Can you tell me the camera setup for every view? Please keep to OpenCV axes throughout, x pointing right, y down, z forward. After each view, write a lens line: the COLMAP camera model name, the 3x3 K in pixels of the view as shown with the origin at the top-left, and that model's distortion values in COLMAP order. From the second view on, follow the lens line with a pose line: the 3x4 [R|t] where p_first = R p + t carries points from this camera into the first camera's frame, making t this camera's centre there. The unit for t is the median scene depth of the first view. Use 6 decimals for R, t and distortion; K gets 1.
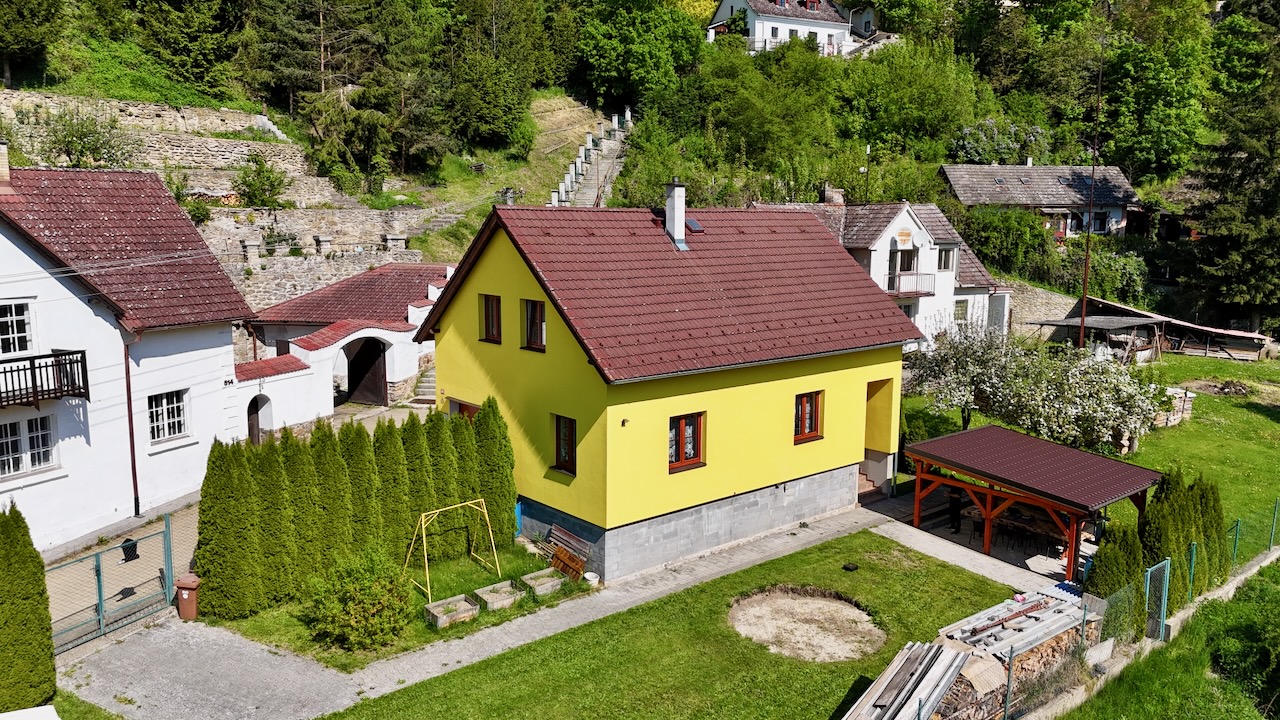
lens RADIAL K [[945.1, 0, 644.5], [0, 945.1, 355.6], [0, 0, 1]] dist [0.090487, -0.087555]
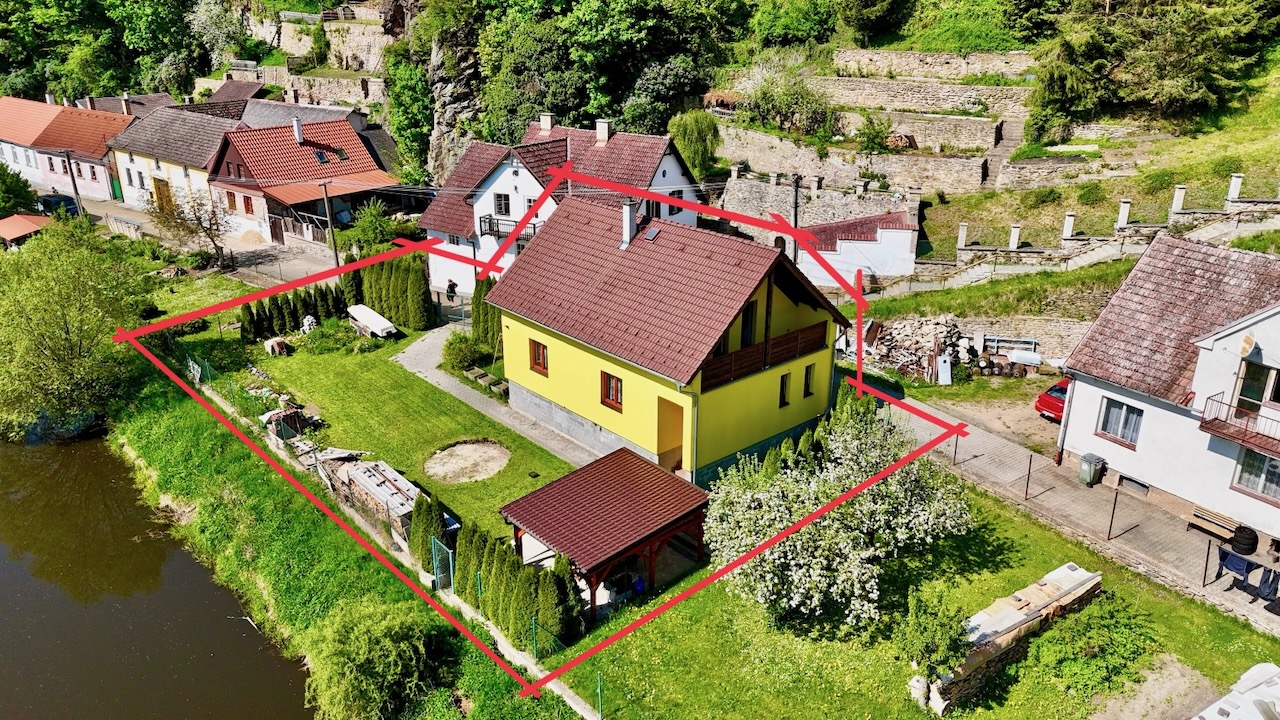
lens RADIAL K [[945.1, 0, 644.5], [0, 945.1, 355.6], [0, 0, 1]] dist [0.090487, -0.087555]
pose [[0.016198, 0.356866, -0.934015, 0.959065], [-0.154217, 0.923851, 0.350308, -0.313558], [0.987904, 0.138366, 0.070000, 0.641256]]
